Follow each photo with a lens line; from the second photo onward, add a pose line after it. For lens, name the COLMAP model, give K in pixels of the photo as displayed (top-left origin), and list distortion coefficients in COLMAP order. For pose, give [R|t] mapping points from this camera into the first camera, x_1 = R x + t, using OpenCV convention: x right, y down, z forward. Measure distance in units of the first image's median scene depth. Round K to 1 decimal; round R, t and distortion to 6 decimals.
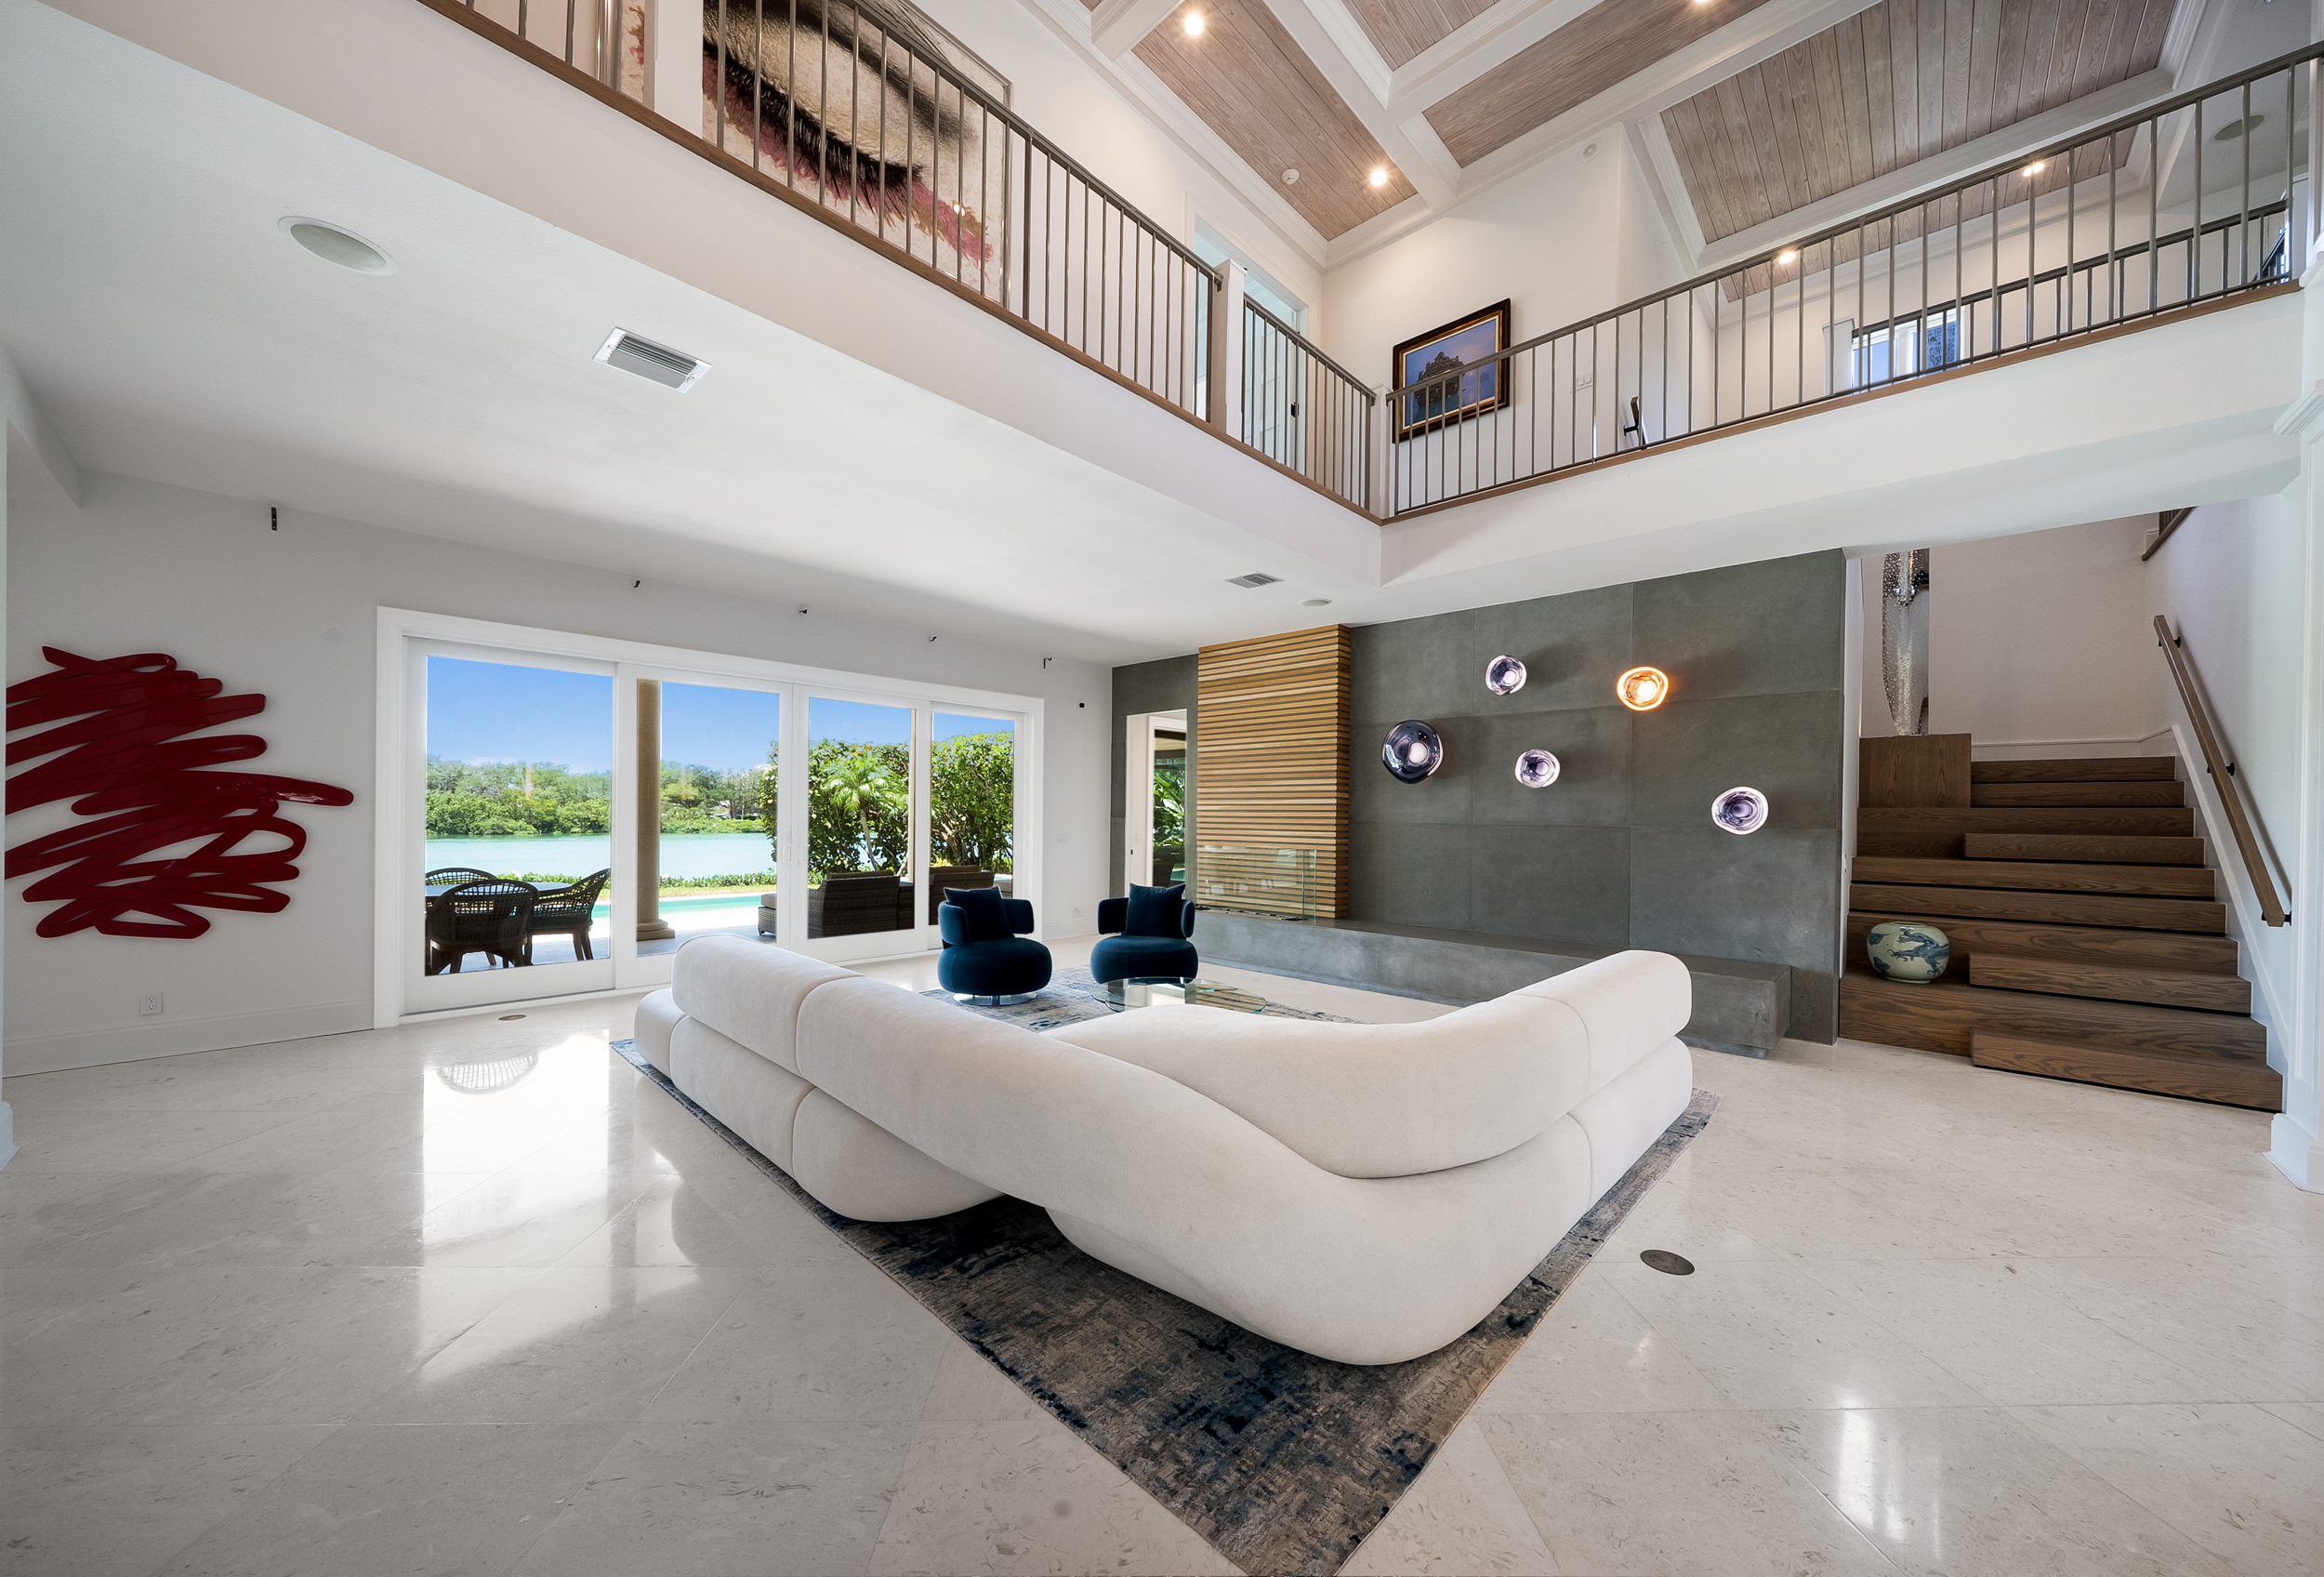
lens RADIAL K [[809.5, 0, 1148.7], [0, 809.5, 823.9], [0, 0, 1]] dist [-0.001538, -0.000243]
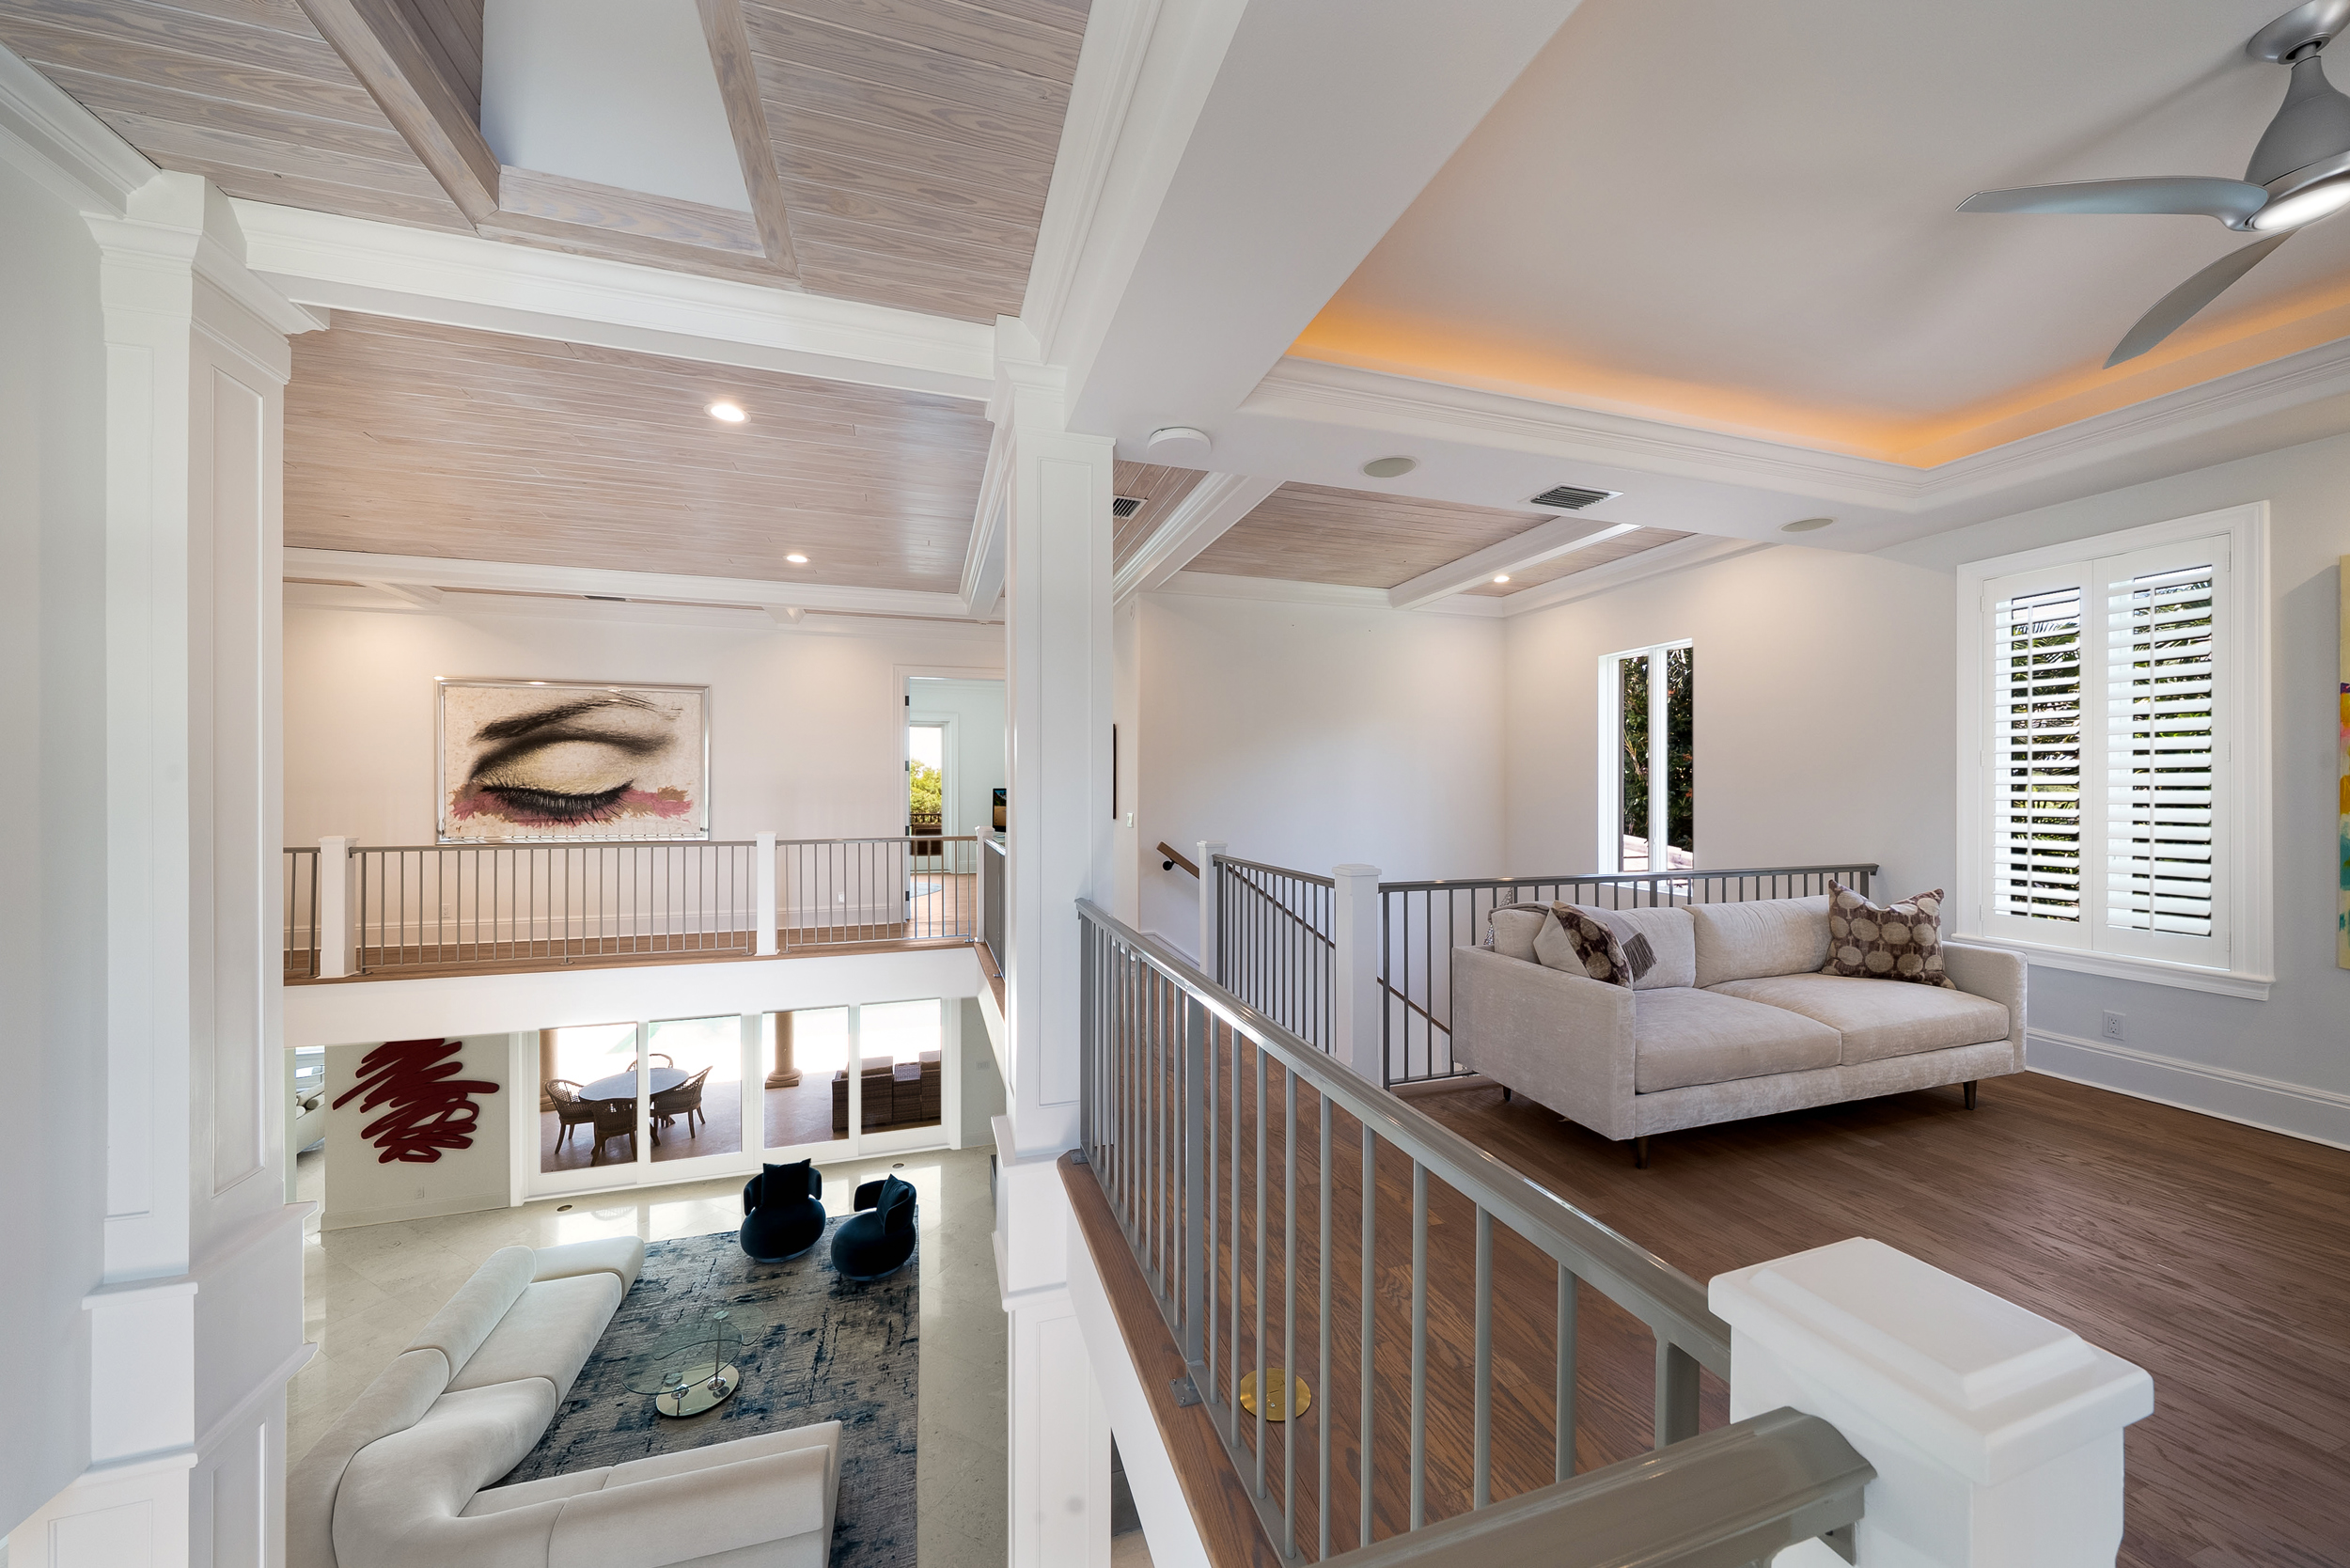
lens RADIAL K [[804.9, 0, 1162.0], [0, 804.9, 792.7], [0, 0, 1]] dist [-0.001955, -0.000108]
pose [[0.872470, -0.015827, -0.488411, 1.388836], [0.010402, 0.999850, -0.013819, -0.712200], [0.488556, 0.006976, 0.872504, 0.090312]]
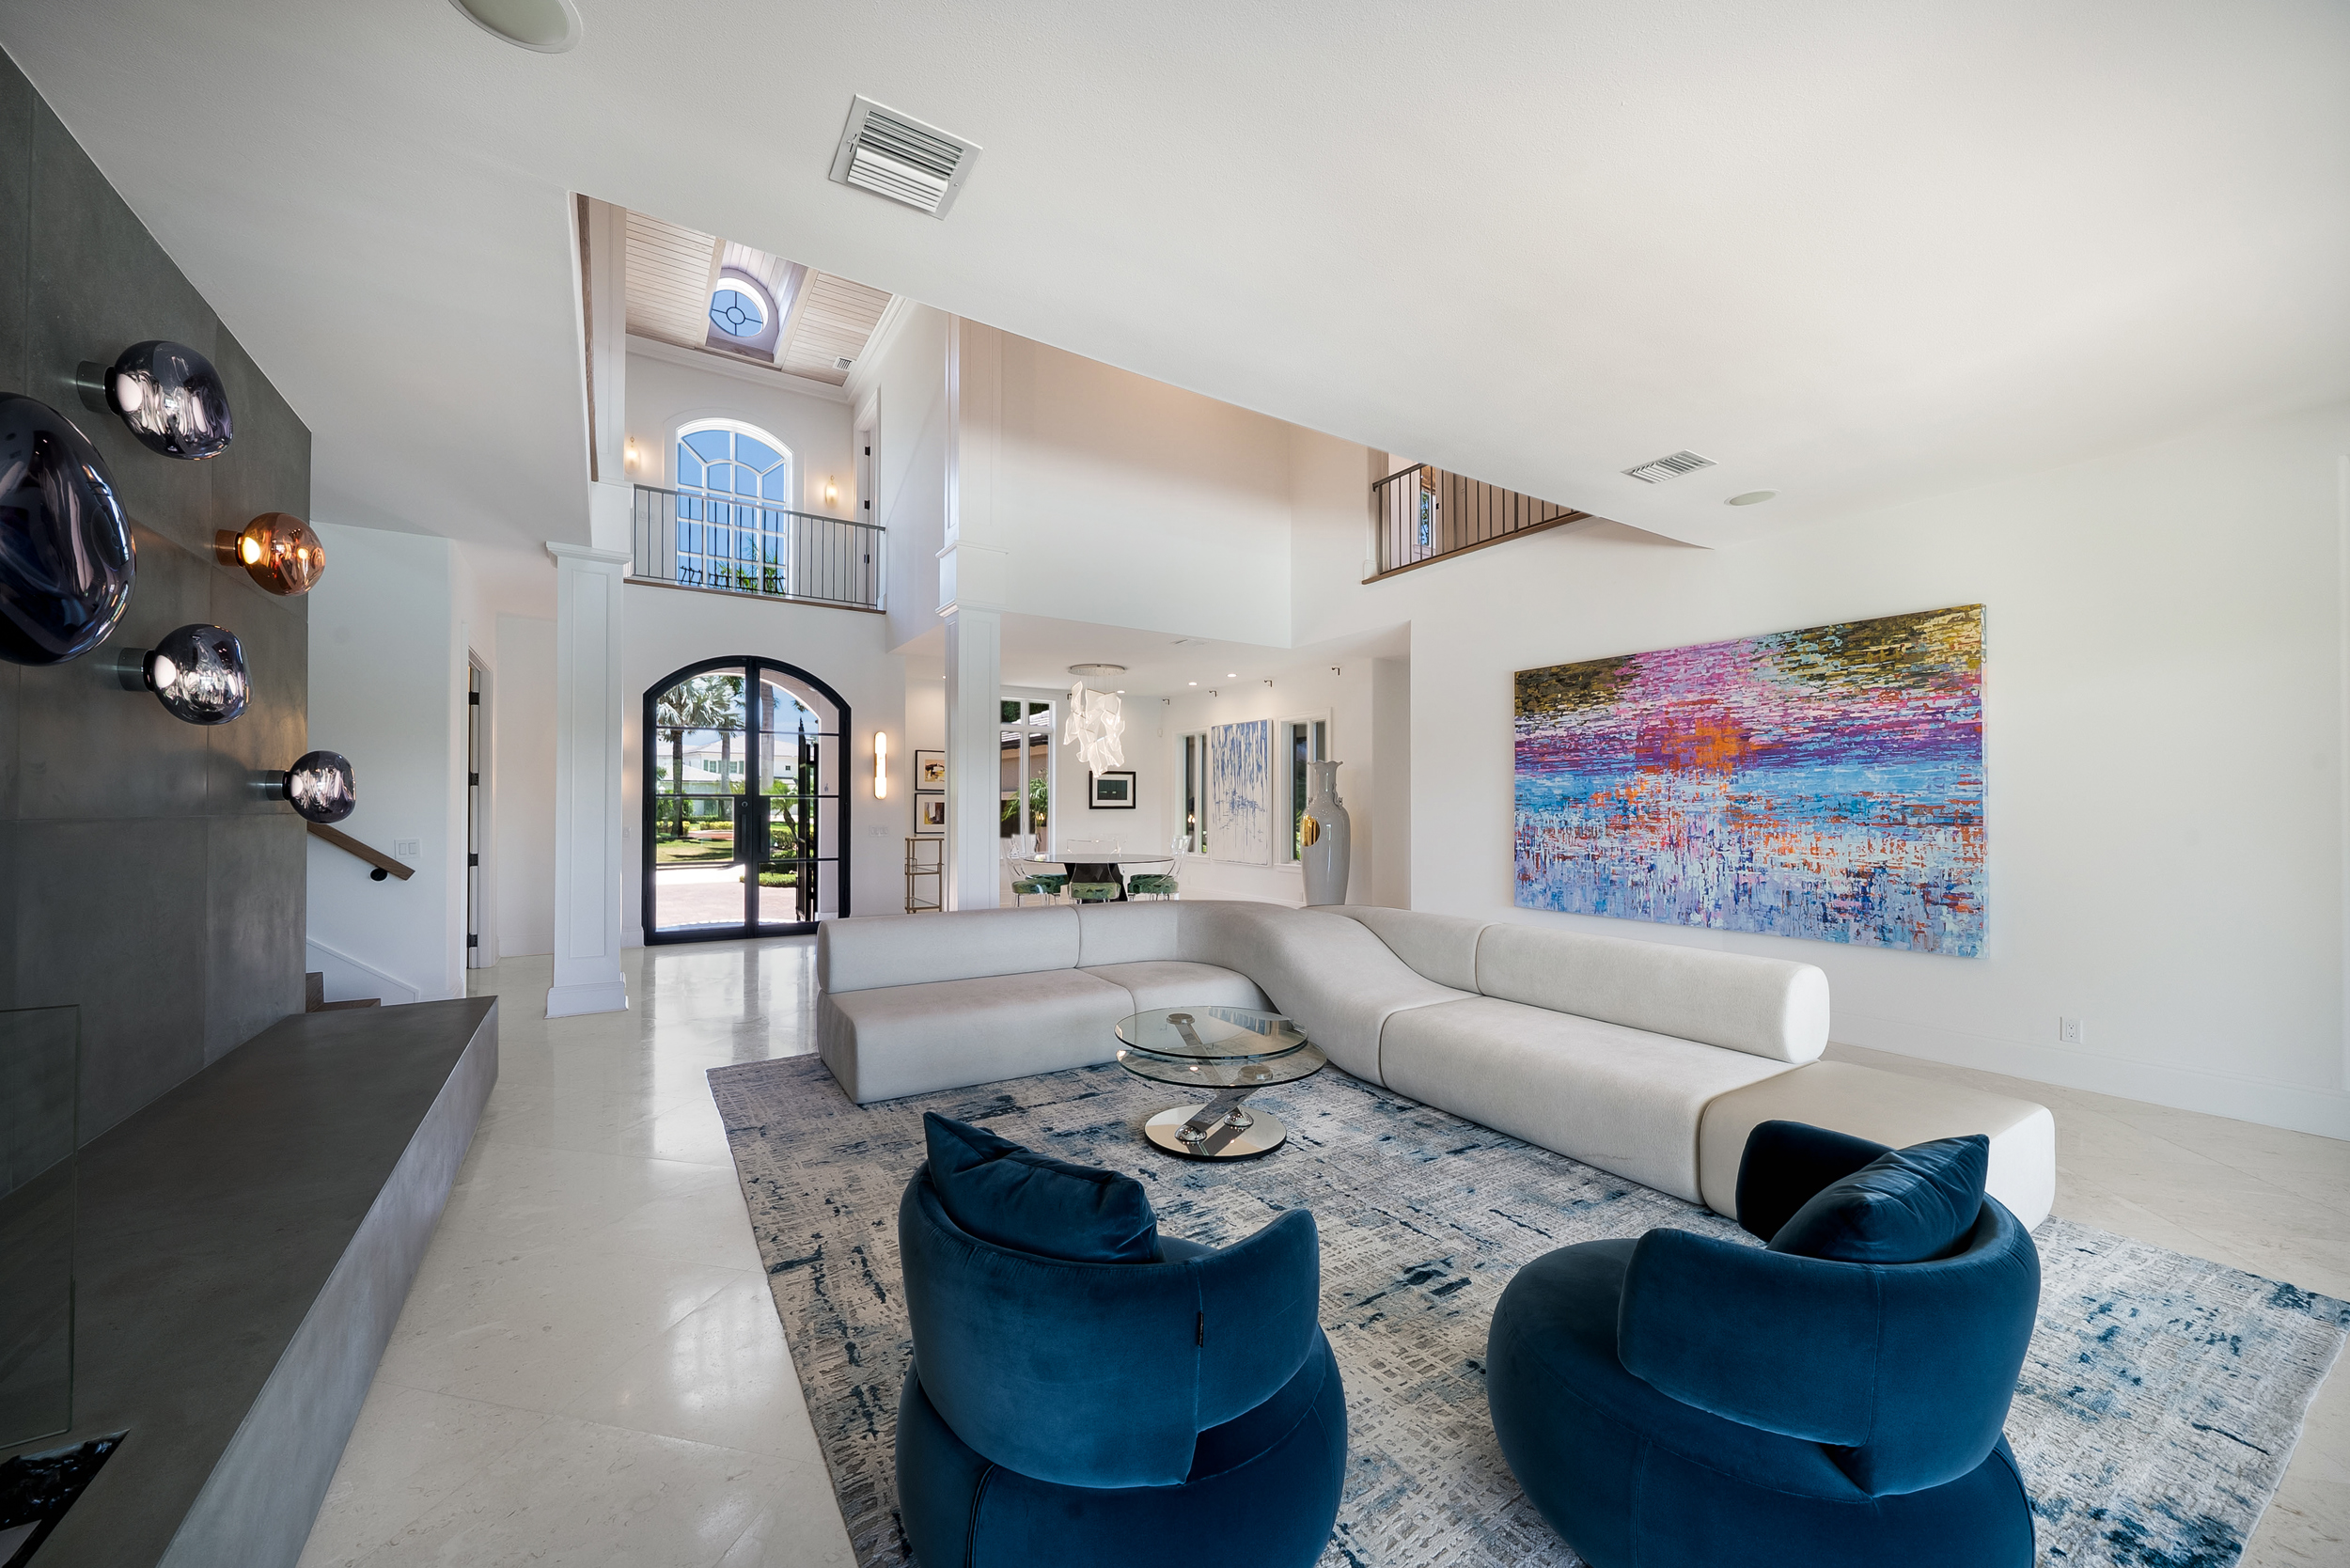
lens RADIAL K [[870.5, 0, 1169.1], [0, 870.5, 796.8], [0, 0, 1]] dist [-0.000256, -0.000019]
pose [[-0.971611, -0.012182, 0.236272, -0.103801], [-0.011950, 0.999926, 0.002415, -0.020386], [-0.236284, -0.000477, -0.971684, 1.630864]]
